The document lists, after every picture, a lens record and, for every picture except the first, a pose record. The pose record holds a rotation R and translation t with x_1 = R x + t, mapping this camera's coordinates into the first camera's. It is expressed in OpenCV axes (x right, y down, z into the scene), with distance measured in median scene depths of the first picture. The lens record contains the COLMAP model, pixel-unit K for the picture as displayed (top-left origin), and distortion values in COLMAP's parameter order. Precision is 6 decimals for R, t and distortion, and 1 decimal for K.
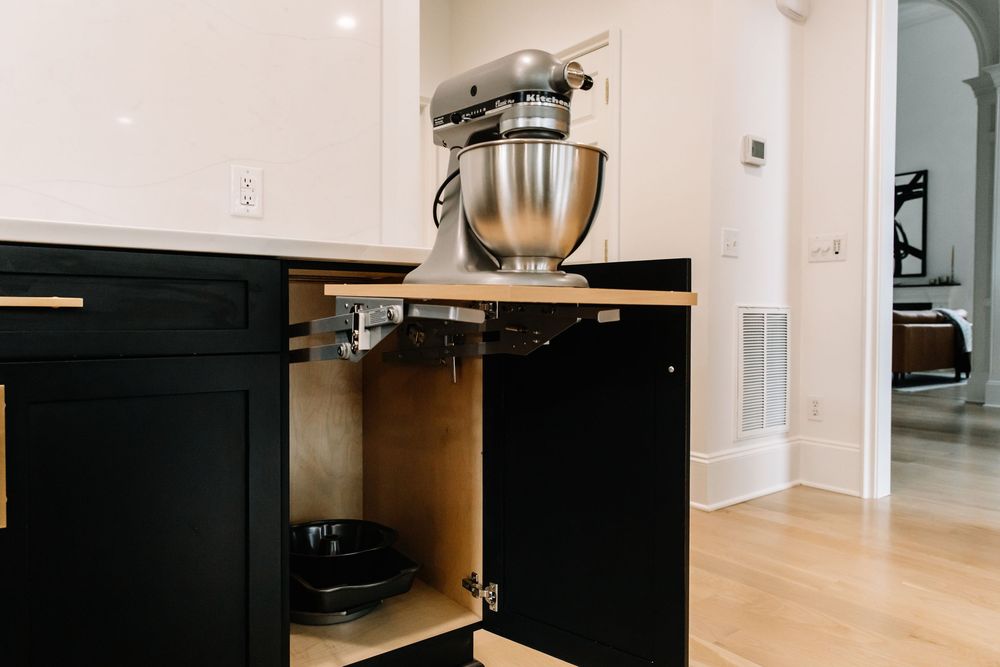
lens RADIAL K [[667.1, 0, 499.9], [0, 667.1, 335.6], [0, 0, 1]] dist [0.014574, 0.000728]
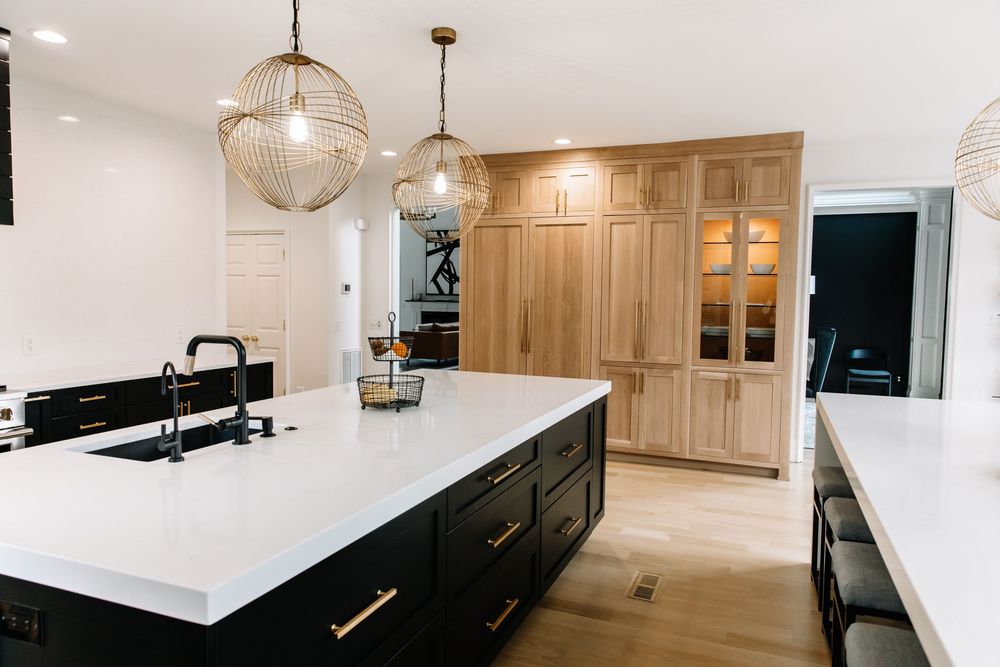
lens RADIAL K [[667.1, 0, 508.8], [0, 667.1, 318.3], [0, 0, 1]] dist [0.014574, 0.000728]
pose [[0.849098, -0.003900, 0.528222, -0.404794], [-0.003732, 0.999904, 0.013381, -0.189687], [-0.528223, -0.013333, 0.849001, -1.381350]]
